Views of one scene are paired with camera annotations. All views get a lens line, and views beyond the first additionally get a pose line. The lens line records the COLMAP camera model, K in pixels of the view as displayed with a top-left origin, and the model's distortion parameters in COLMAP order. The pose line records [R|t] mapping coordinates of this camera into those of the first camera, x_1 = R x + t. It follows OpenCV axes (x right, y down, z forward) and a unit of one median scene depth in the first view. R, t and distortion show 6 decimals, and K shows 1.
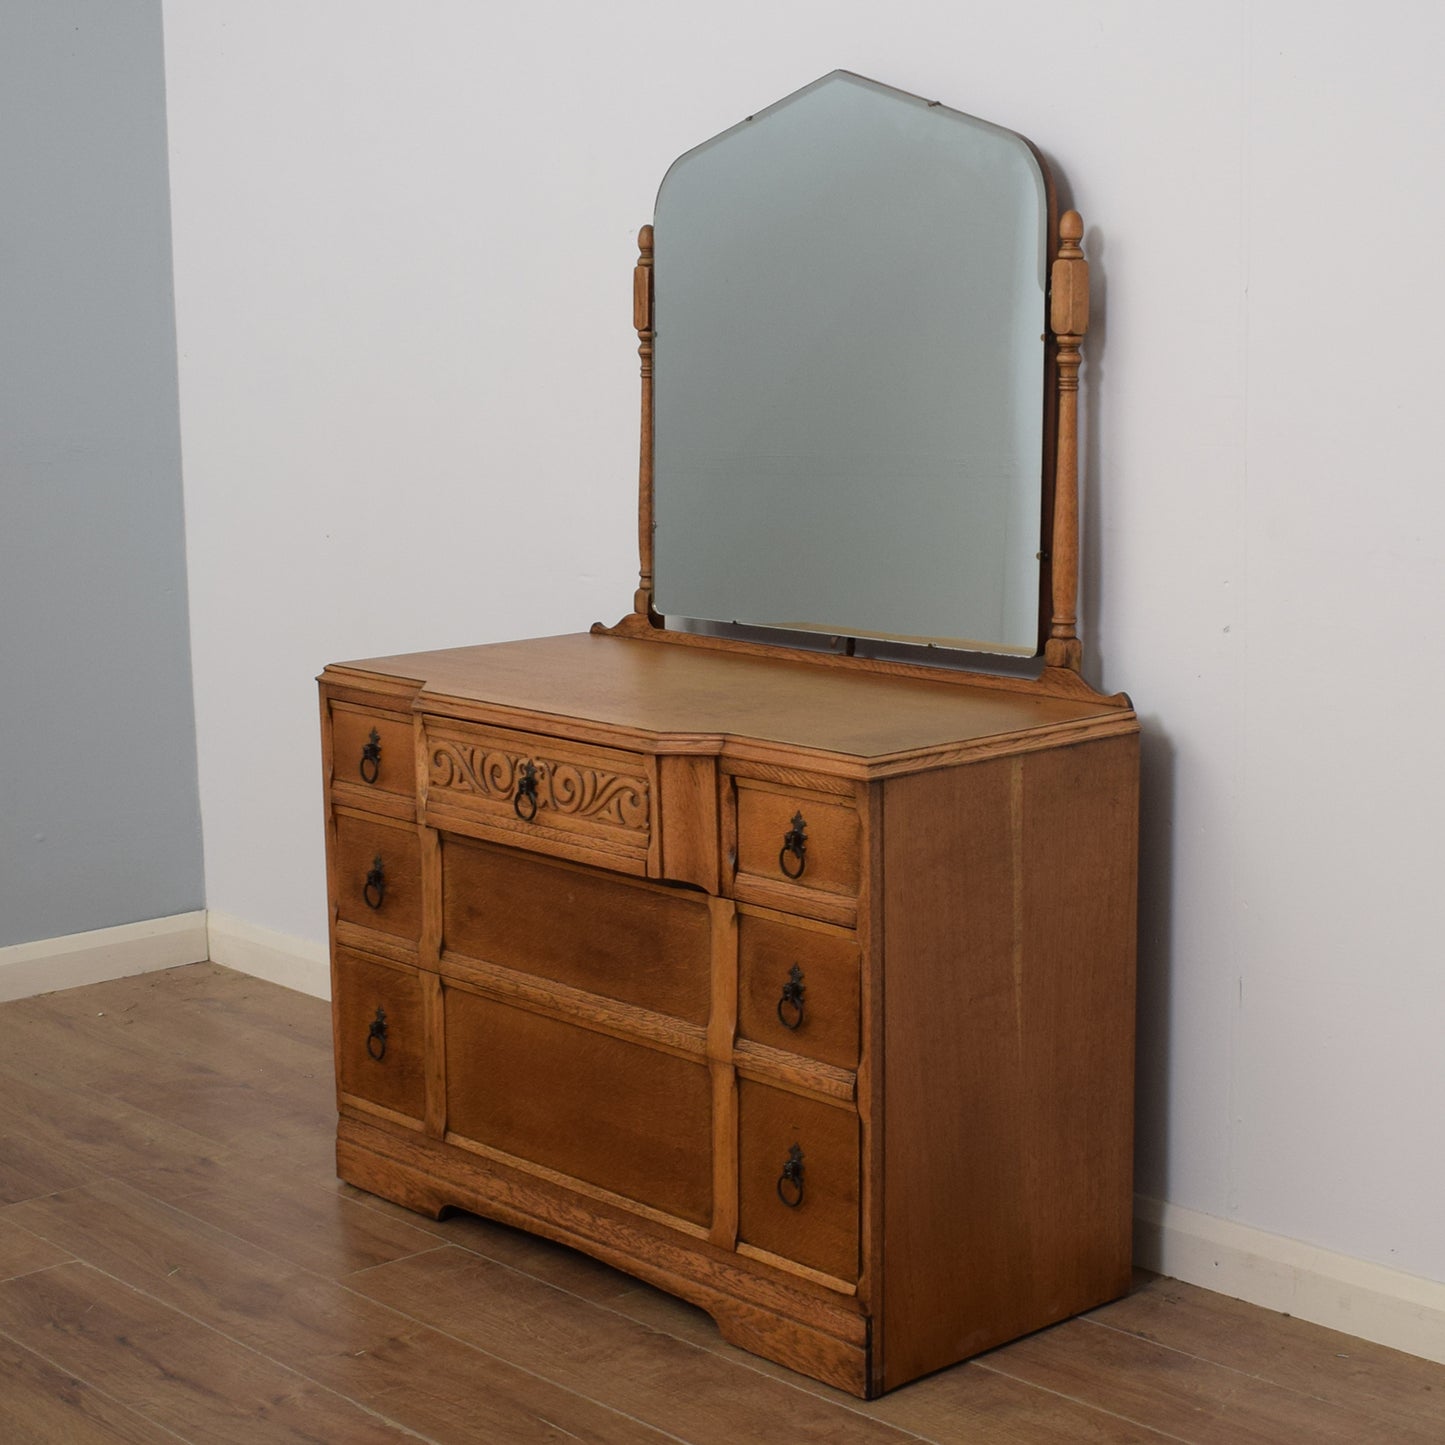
lens RADIAL K [[2819.9, 0, 722.7], [0, 2819.9, 724.5], [0, 0, 1]] dist [-0.114915, -0.145420]
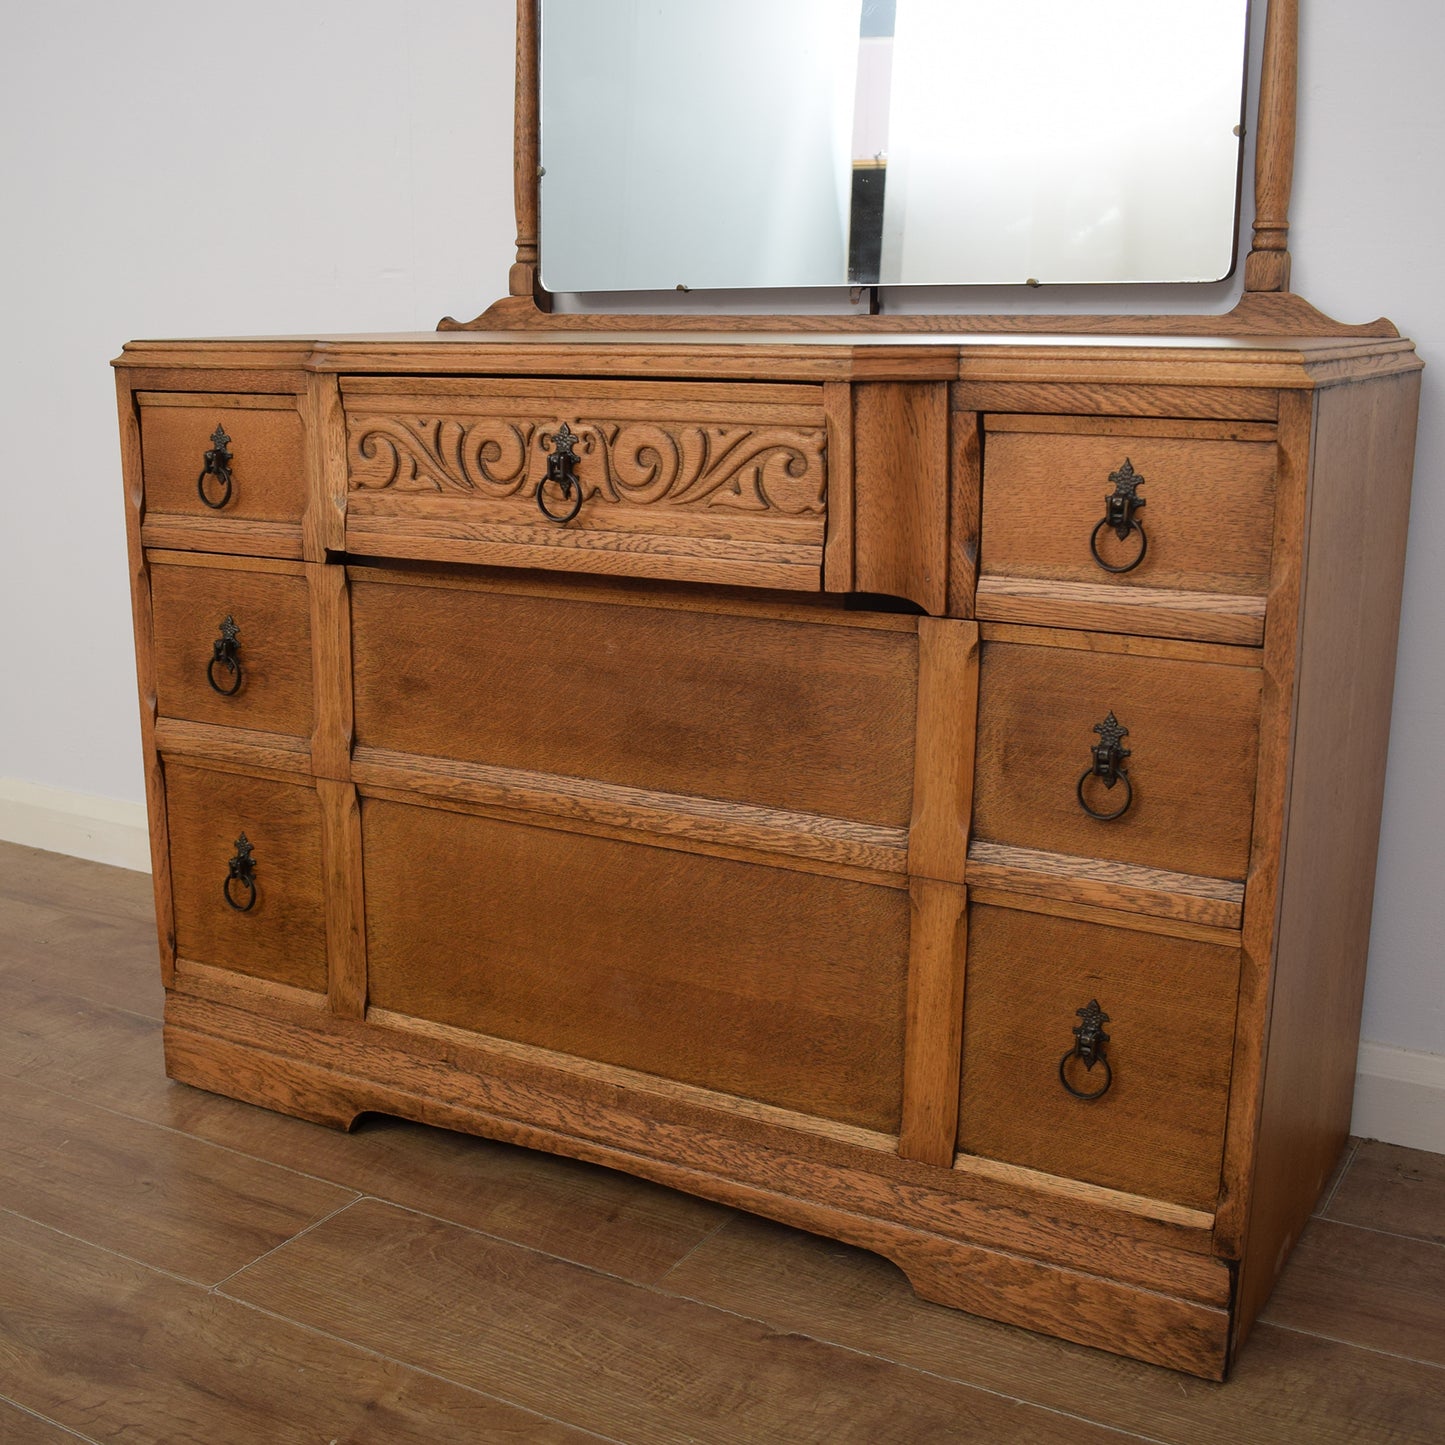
lens RADIAL K [[1850.5, 0, 651.7], [0, 1850.5, 761.1], [0, 0, 1]] dist [-0.101538, 0.003896]
pose [[0.955374, -0.066057, 0.287919, -0.173665], [0.042557, 0.995287, 0.087137, 0.052544], [-0.292318, -0.070995, 0.953682, 0.607516]]
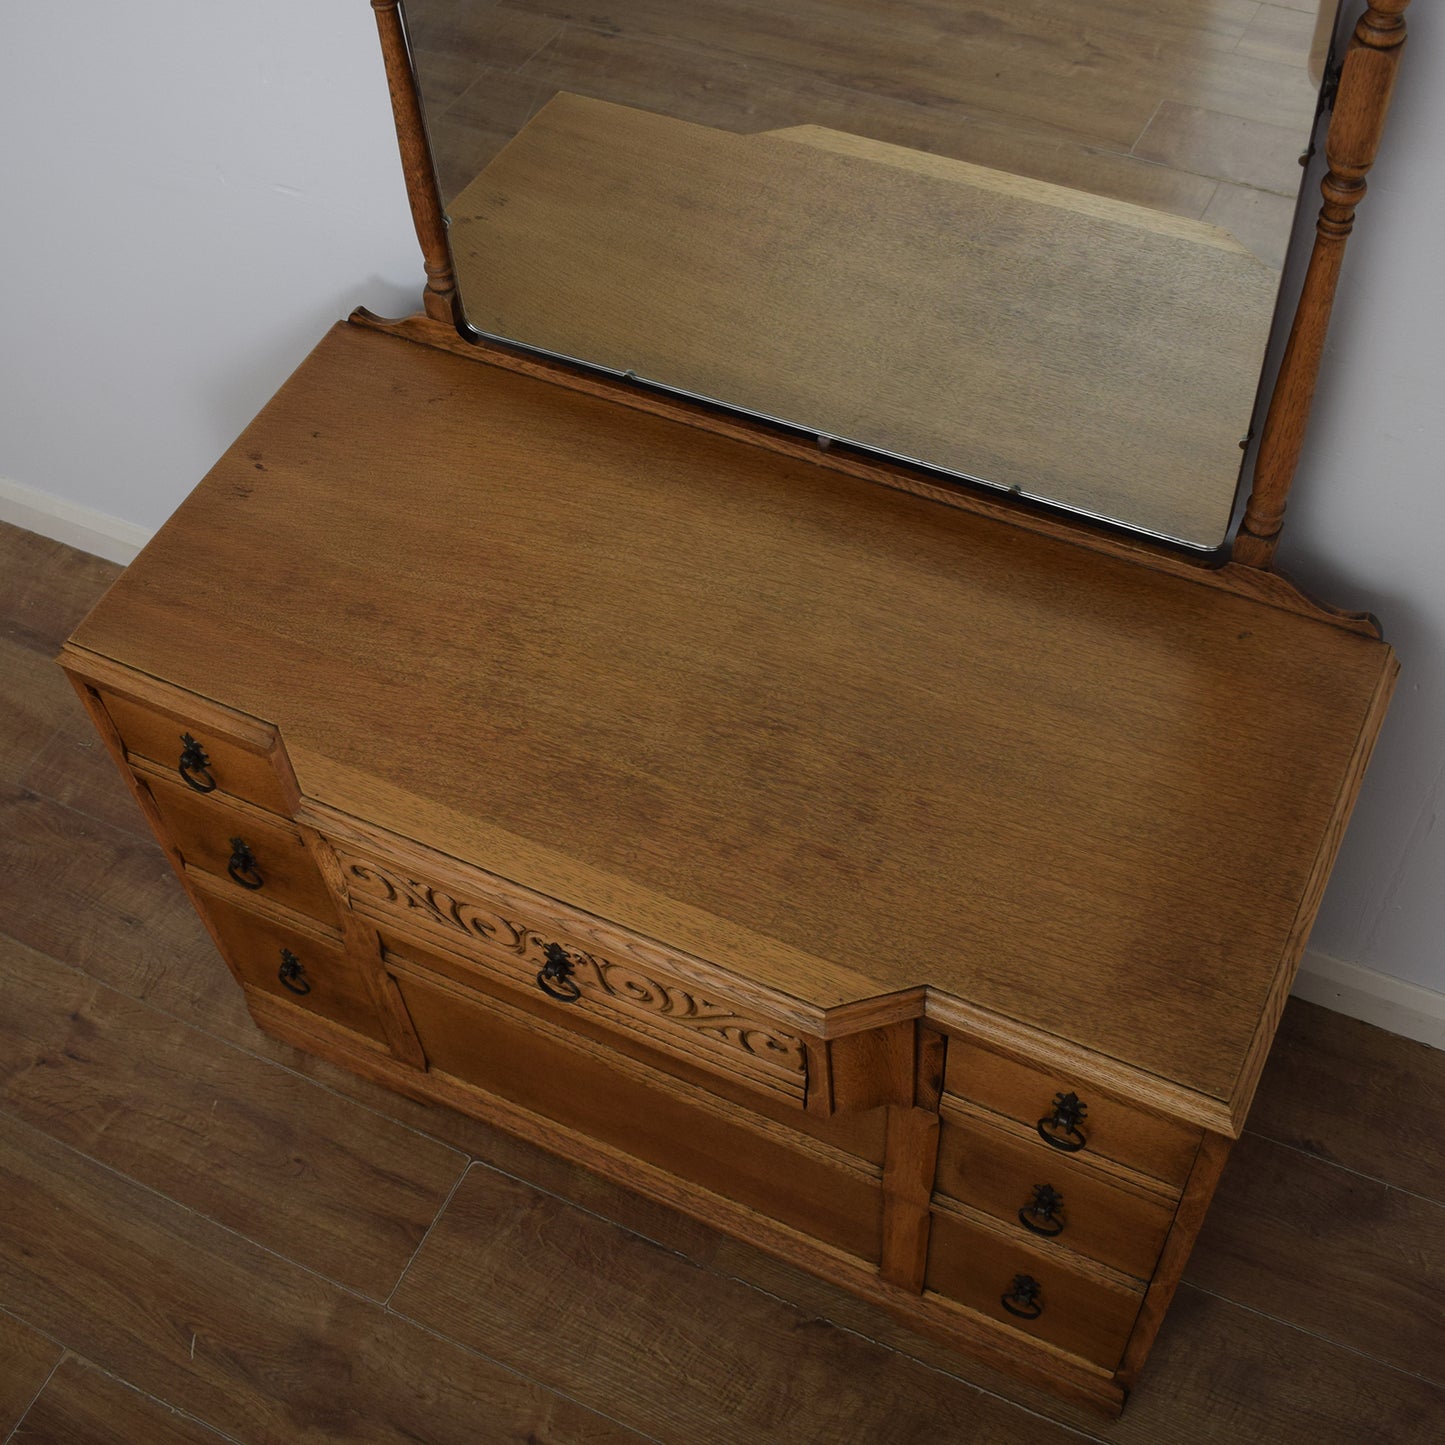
lens RADIAL K [[1924.2, 0, 674.0], [0, 1924.2, 721.7], [0, 0, 1]] dist [-0.101807, 0.007028]
pose [[0.929005, -0.330938, 0.165617, -0.100613], [0.125671, 0.703062, 0.699936, -0.338269], [-0.348075, -0.629431, 0.694738, 0.718547]]
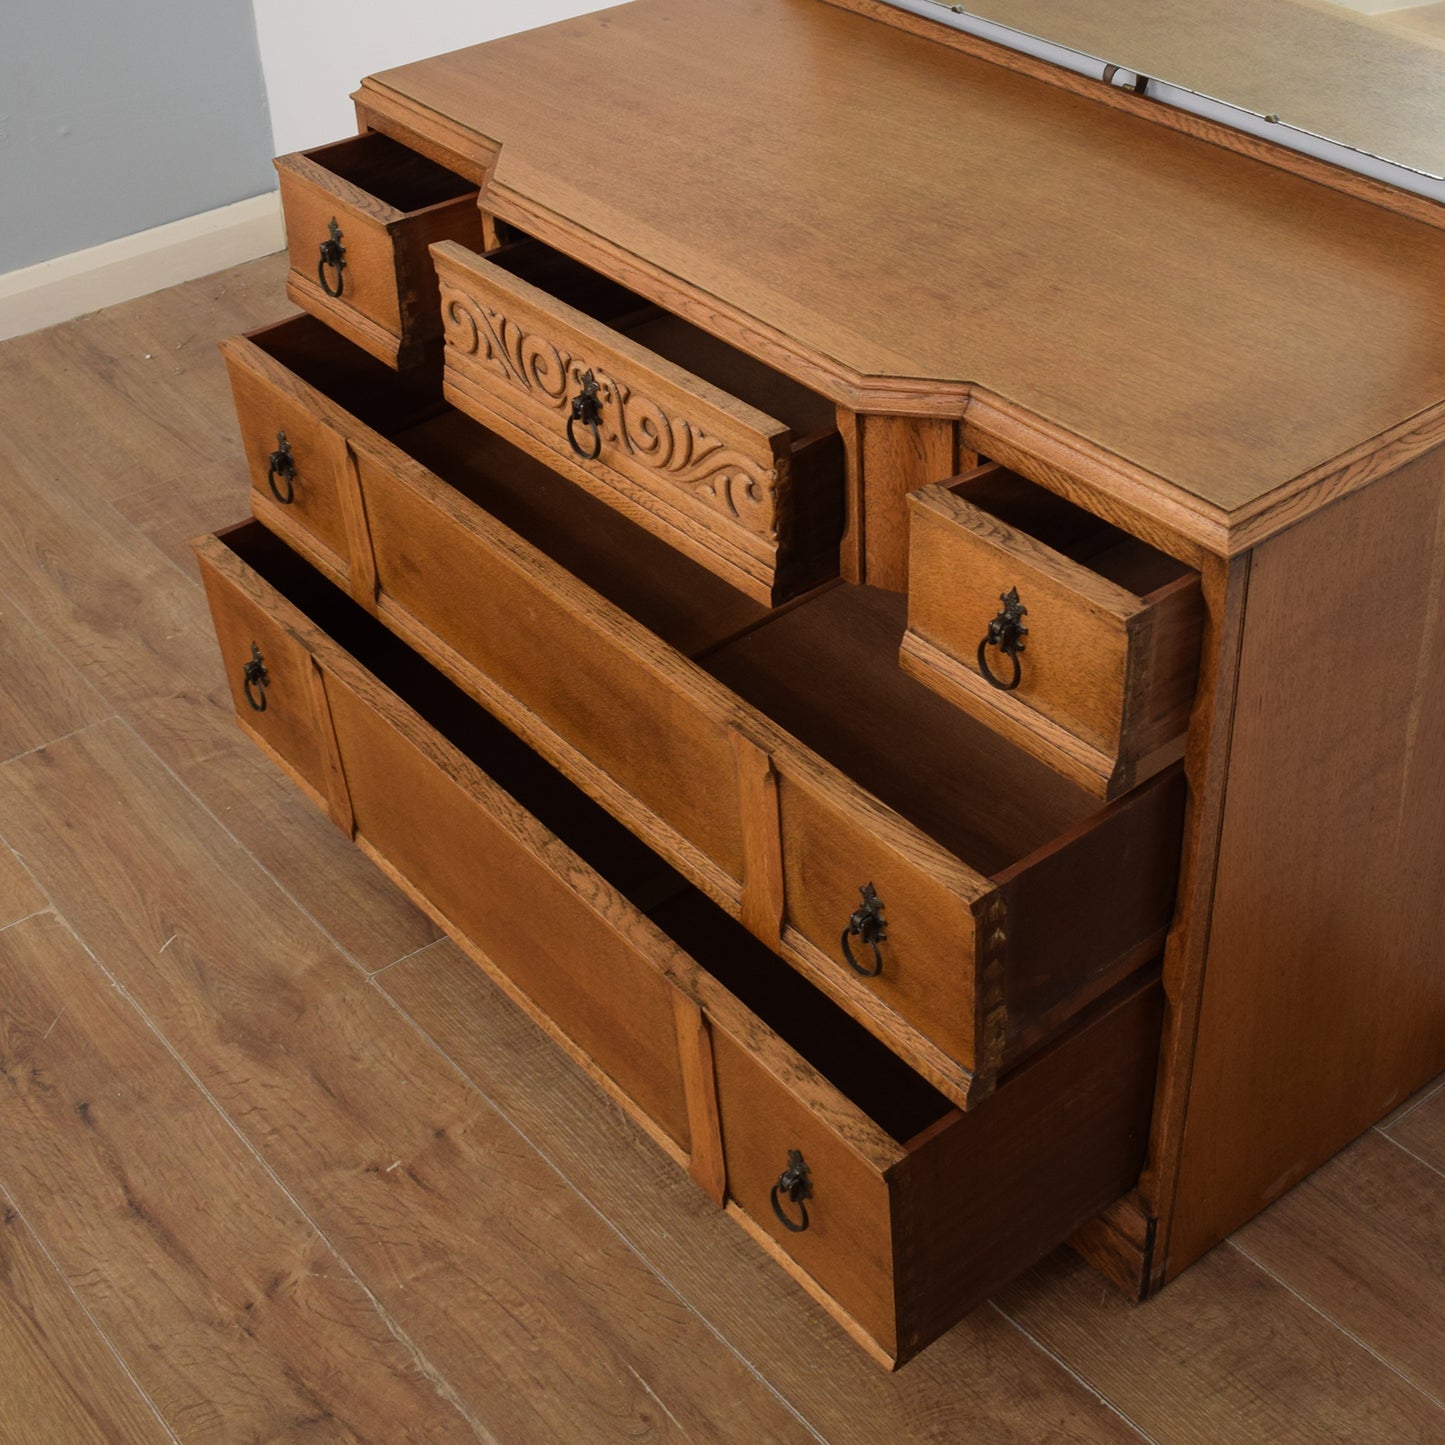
lens RADIAL K [[2306.3, 0, 677.4], [0, 2306.3, 592.3], [0, 0, 1]] dist [-0.100556, -0.039387]
pose [[0.997166, 0.014753, -0.073766, -0.023920], [0.016457, 0.914049, 0.405271, -0.149781], [0.073405, -0.405336, 0.911216, 0.503226]]
